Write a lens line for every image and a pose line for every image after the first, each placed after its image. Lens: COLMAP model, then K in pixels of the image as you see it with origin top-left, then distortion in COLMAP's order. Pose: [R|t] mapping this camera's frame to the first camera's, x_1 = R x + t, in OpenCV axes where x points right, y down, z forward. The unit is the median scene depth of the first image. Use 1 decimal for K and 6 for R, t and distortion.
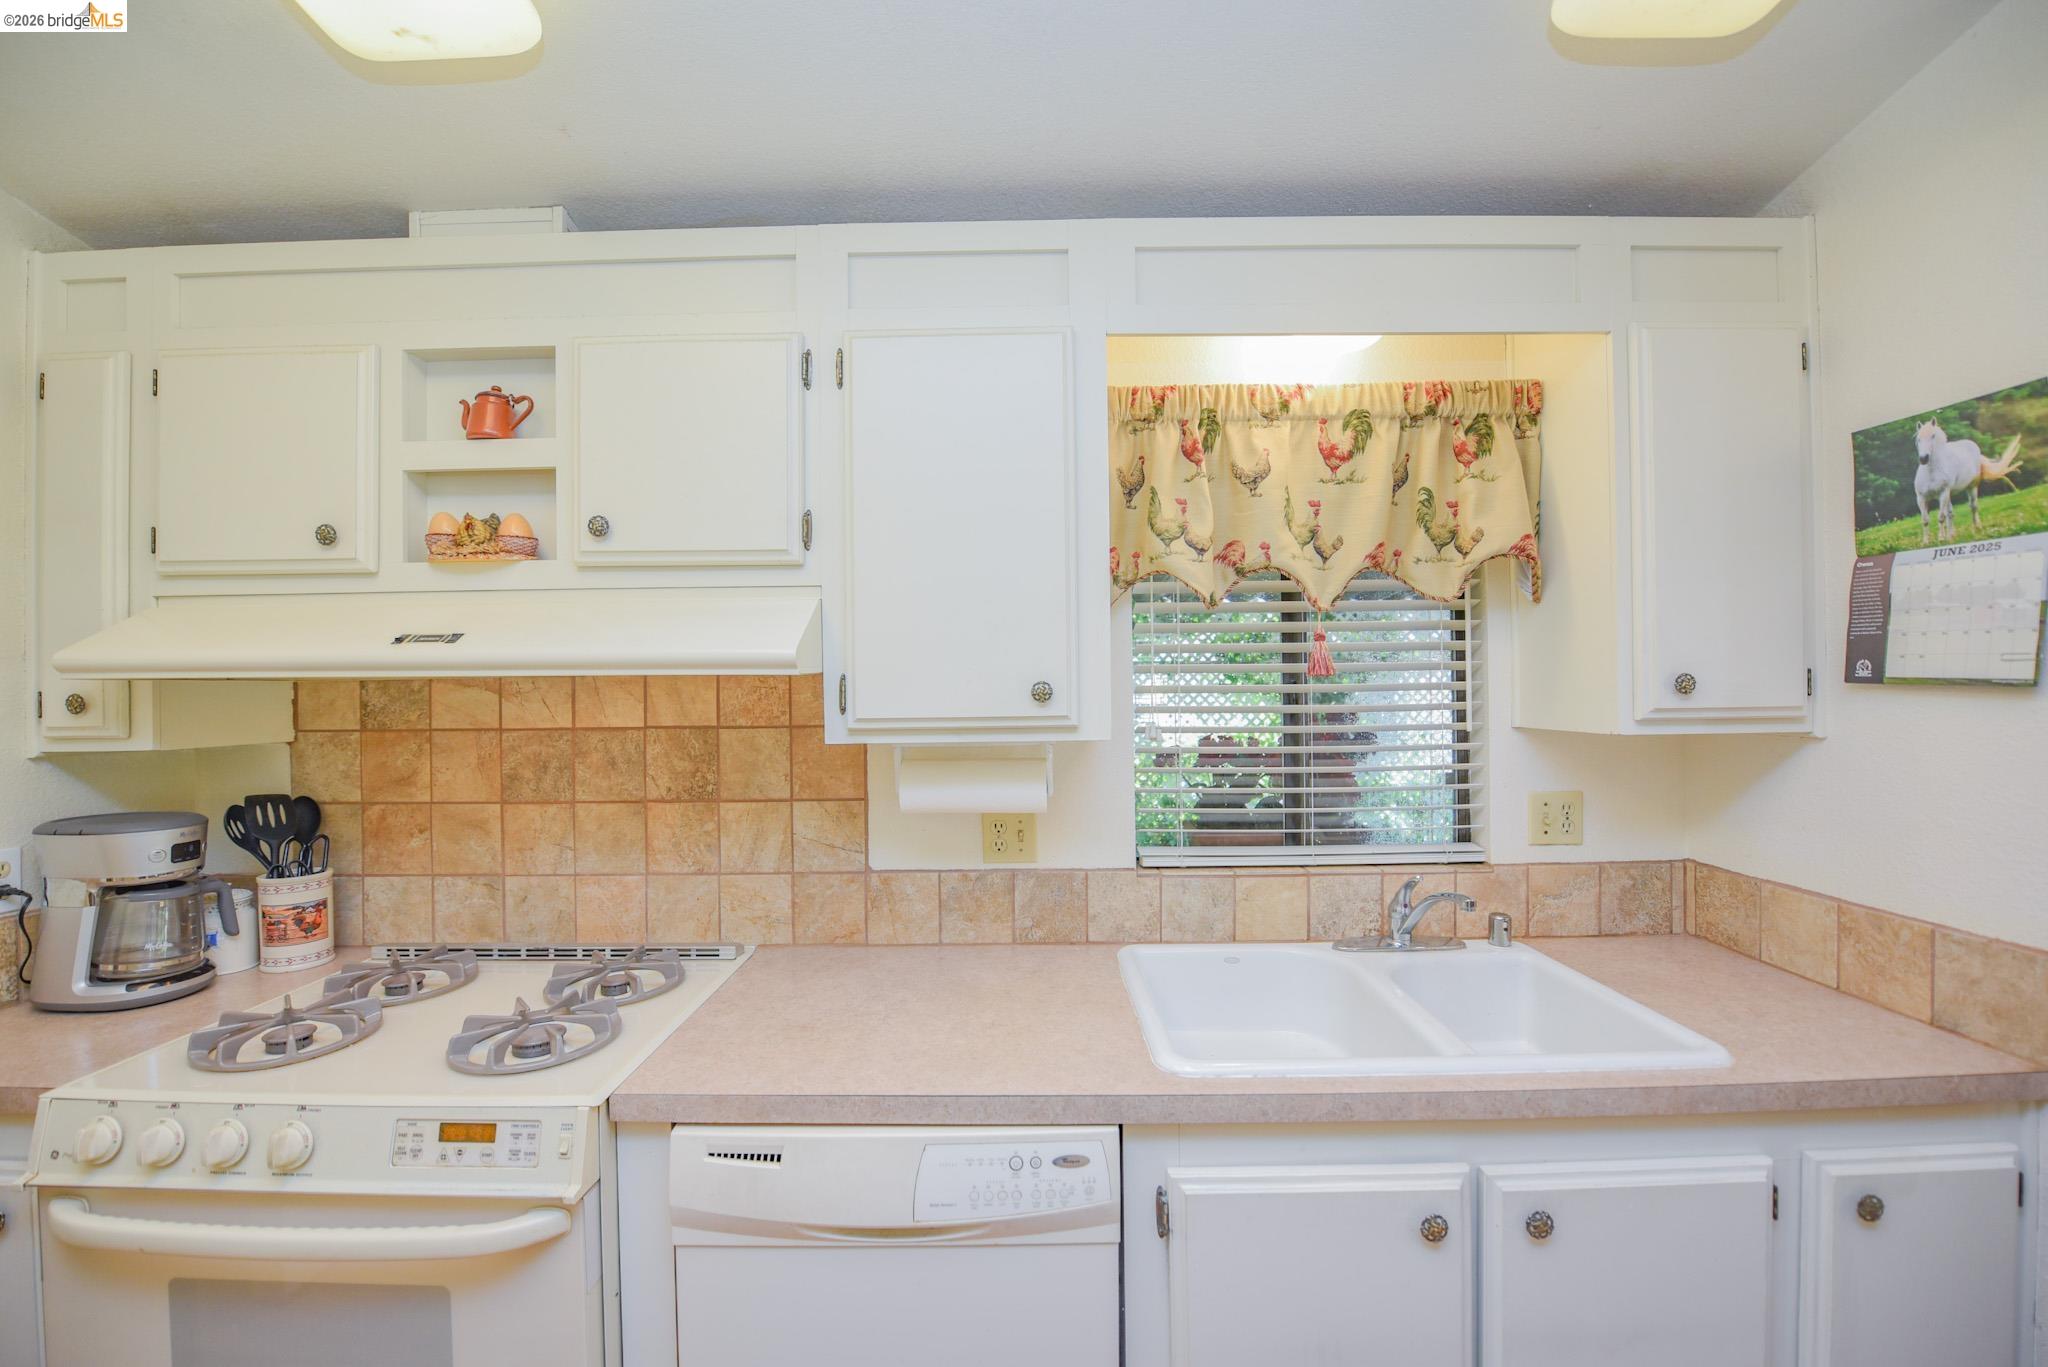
lens RADIAL K [[824.2, 0, 1016.5], [0, 824.2, 688.1], [0, 0, 1]] dist [-0.017785, -0.001621]
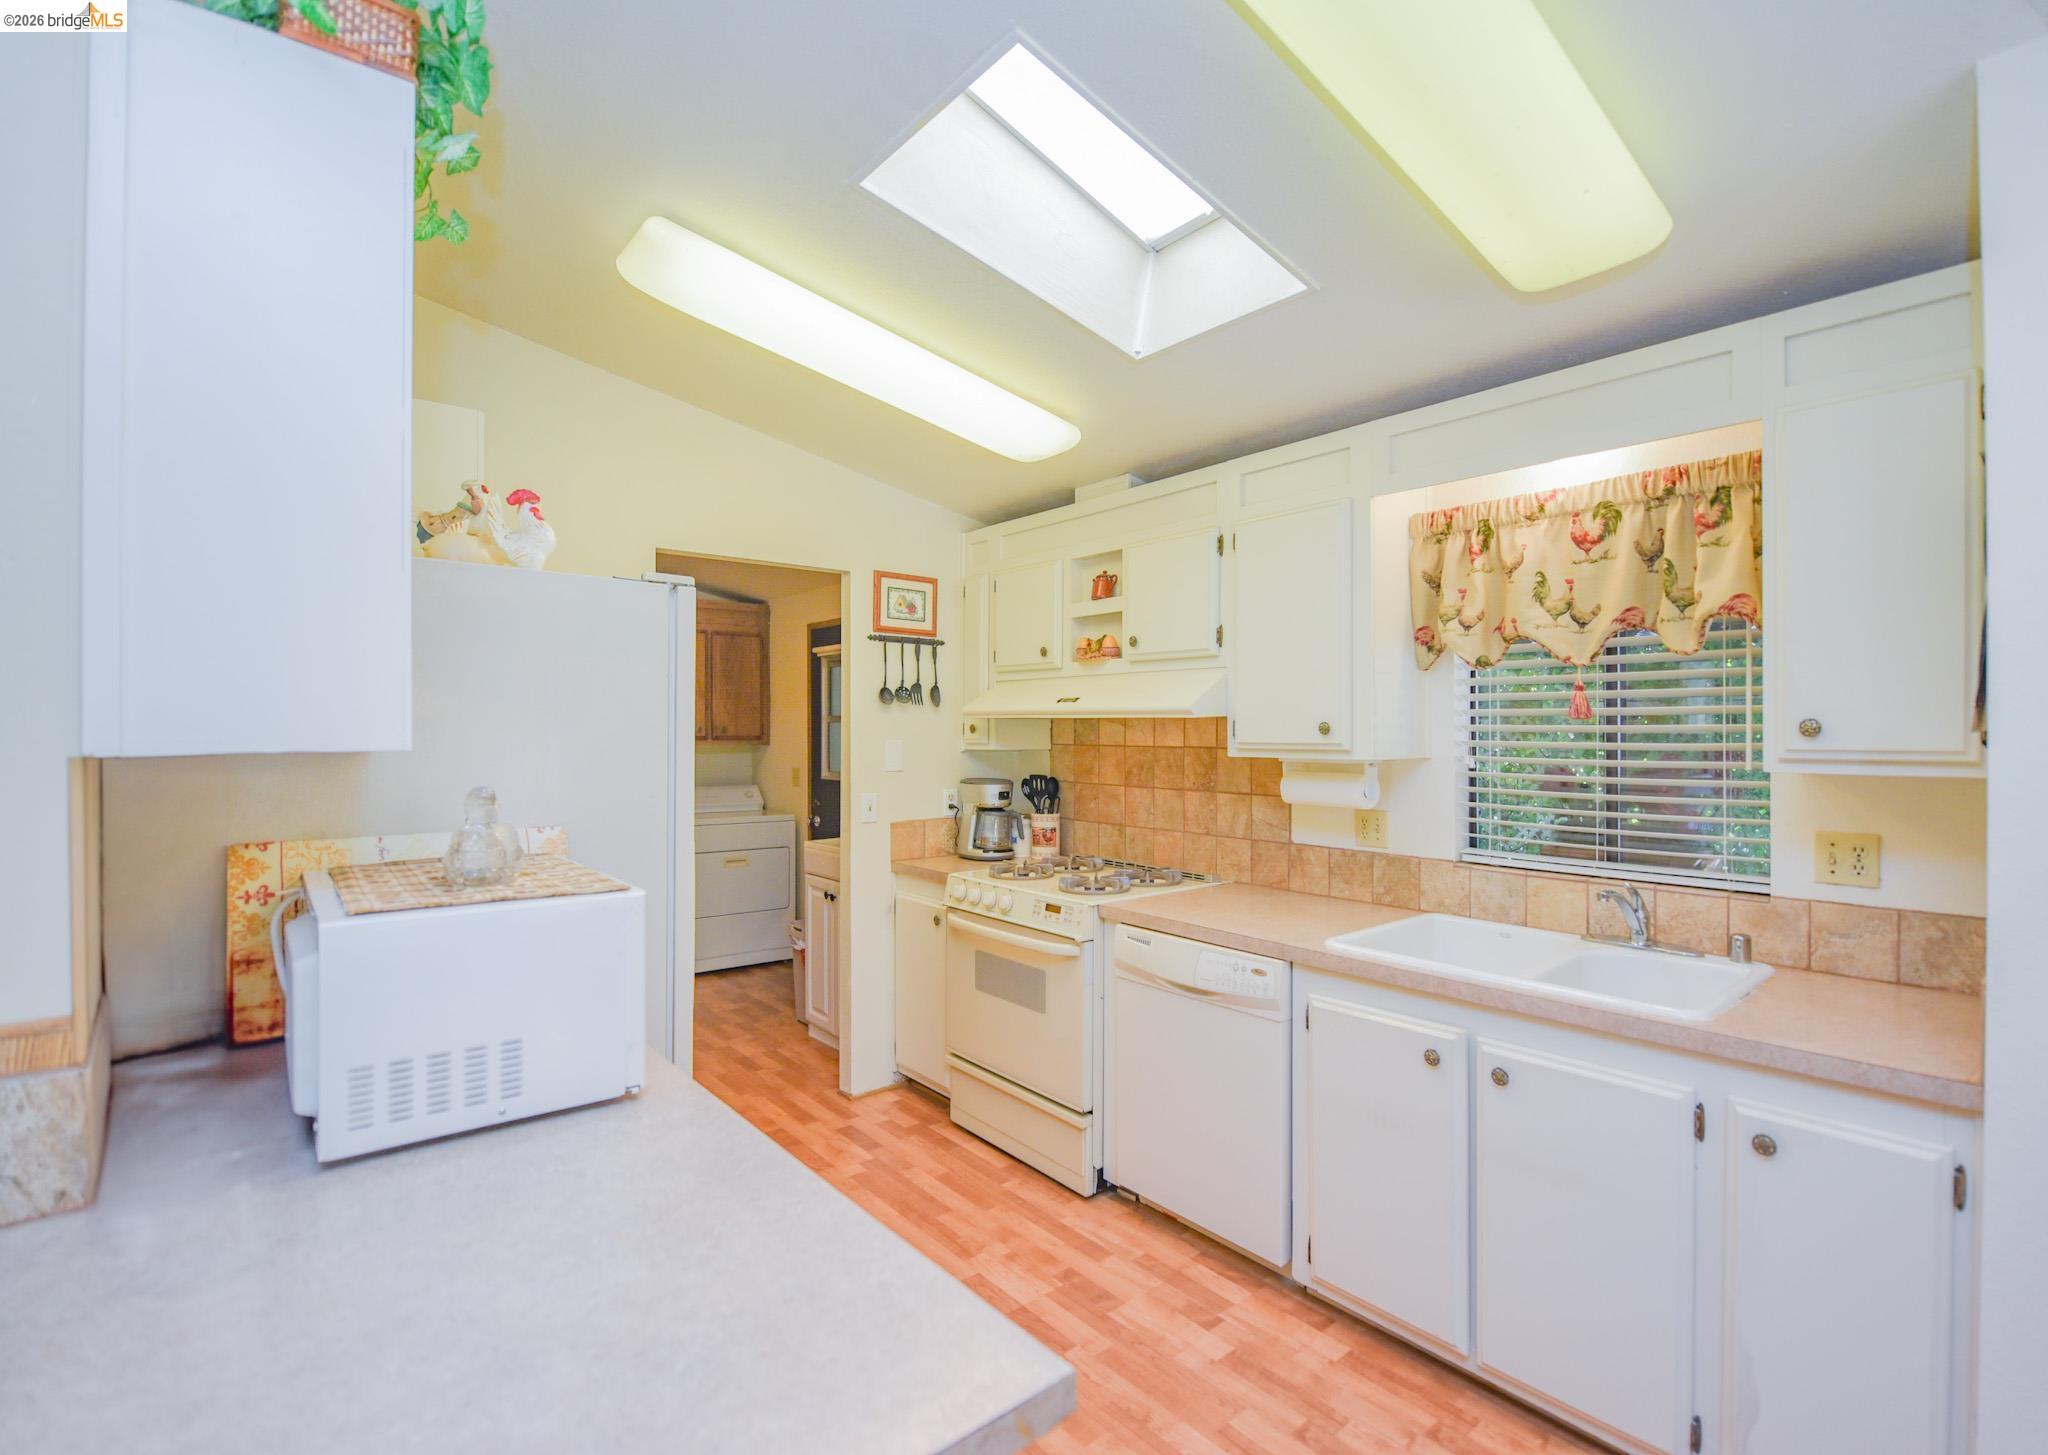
lens RADIAL K [[934.3, 0, 1067.8], [0, 934.3, 733.4], [0, 0, 1]] dist [-0.014093, -0.000281]
pose [[0.657193, 0.015889, -0.753555, 0.939512], [-0.009283, 0.999873, 0.012987, -0.003788], [0.753665, -0.001540, 0.657257, -0.514107]]
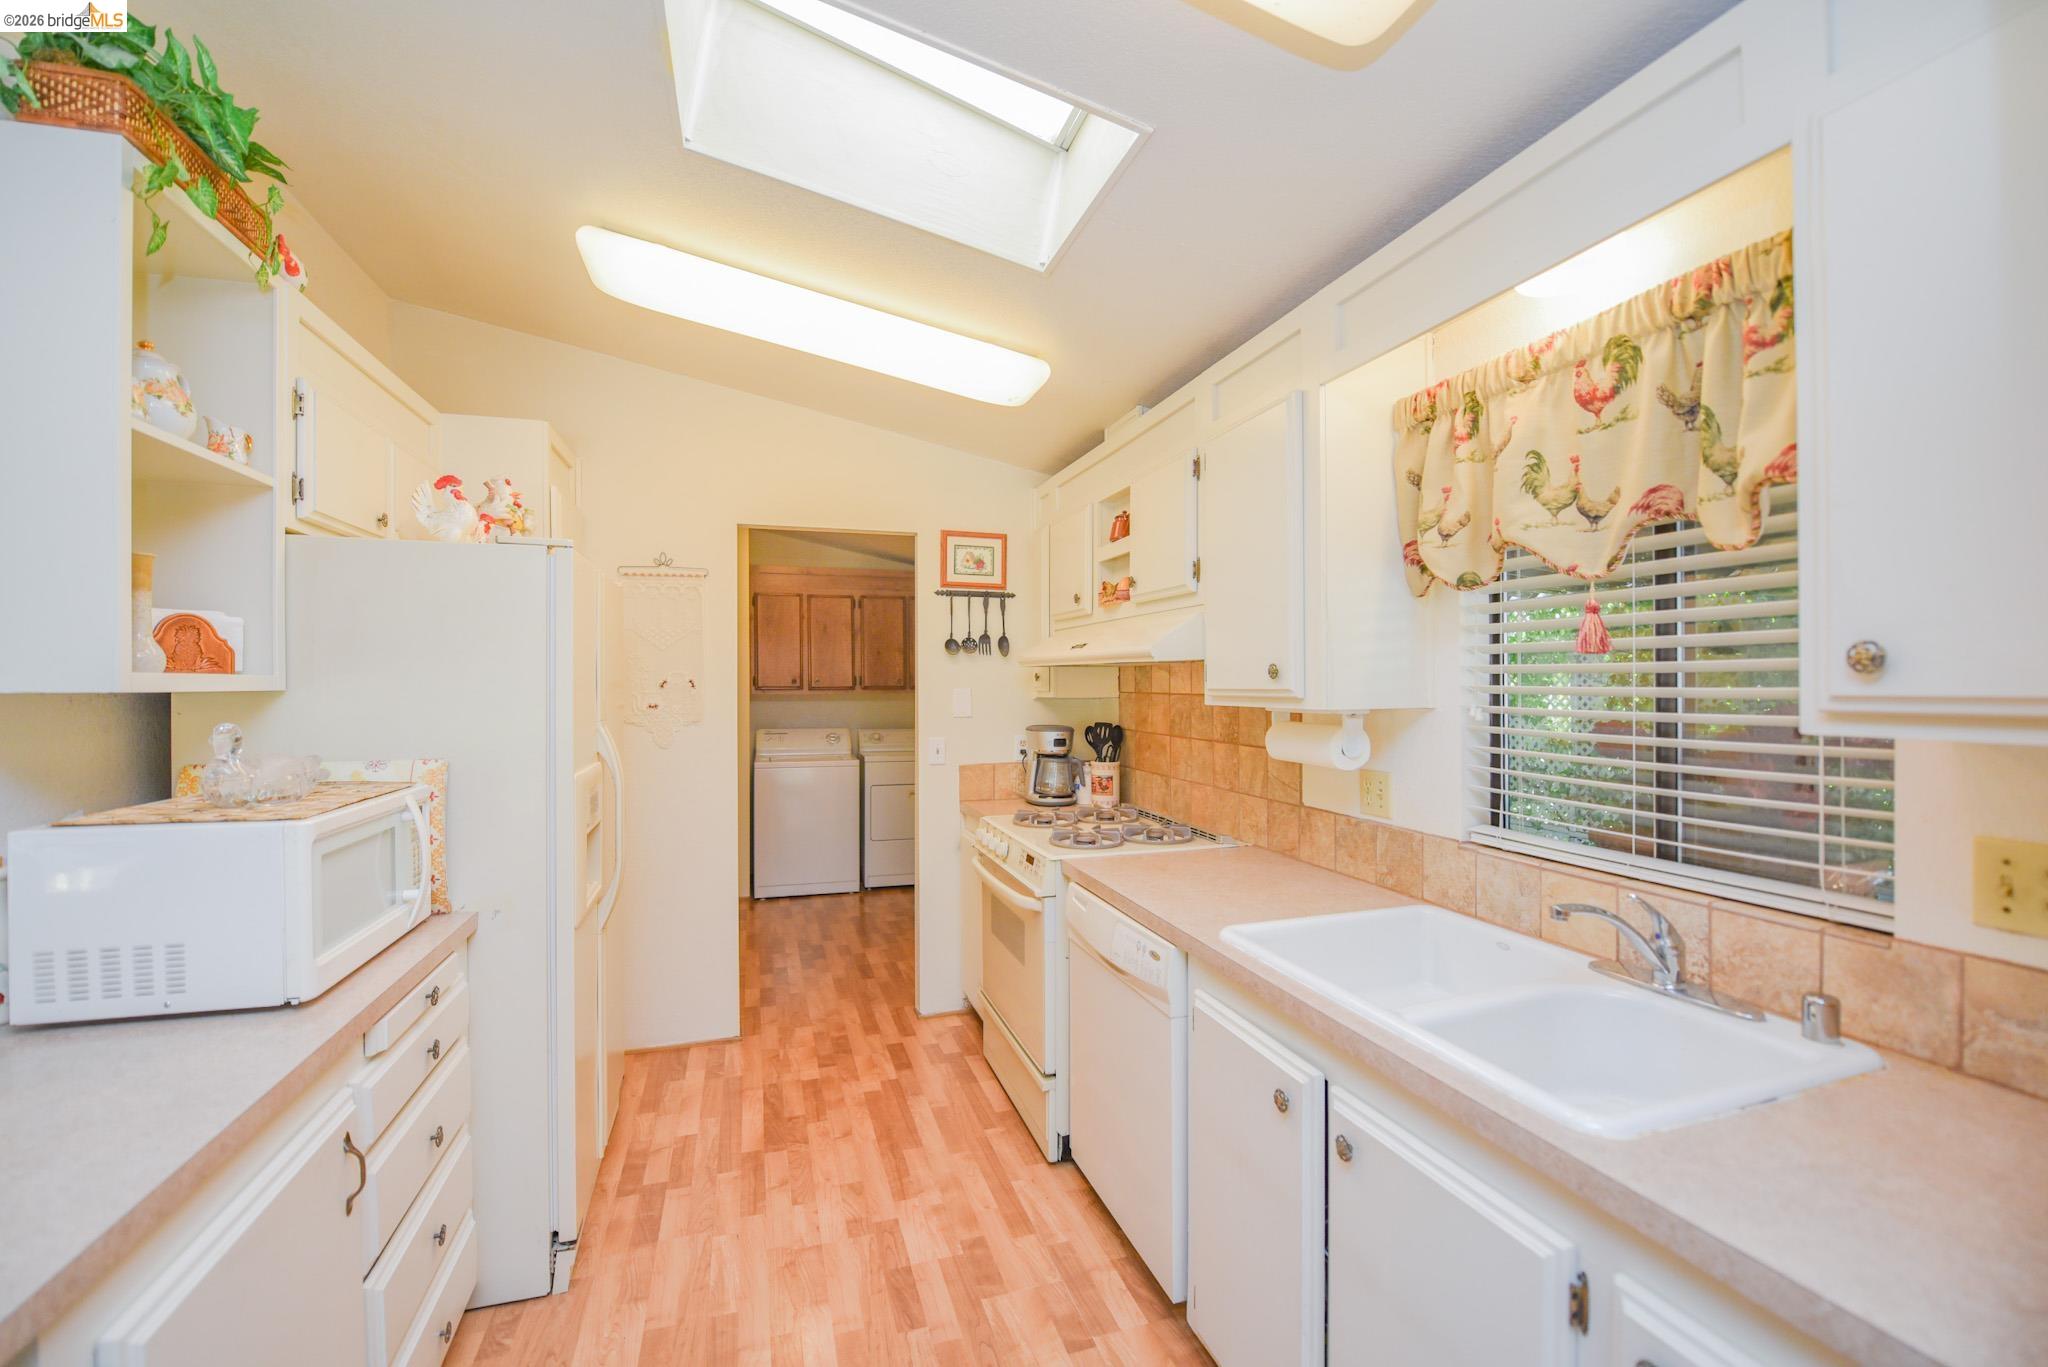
lens RADIAL K [[824.2, 0, 1011.2], [0, 824.2, 689.5], [0, 0, 1]] dist [-0.017785, -0.001621]
pose [[0.307141, 0.019695, -0.951460, 1.026615], [-0.000178, 0.999787, 0.020638, 0.005966], [0.951664, -0.006170, 0.307079, 0.148895]]
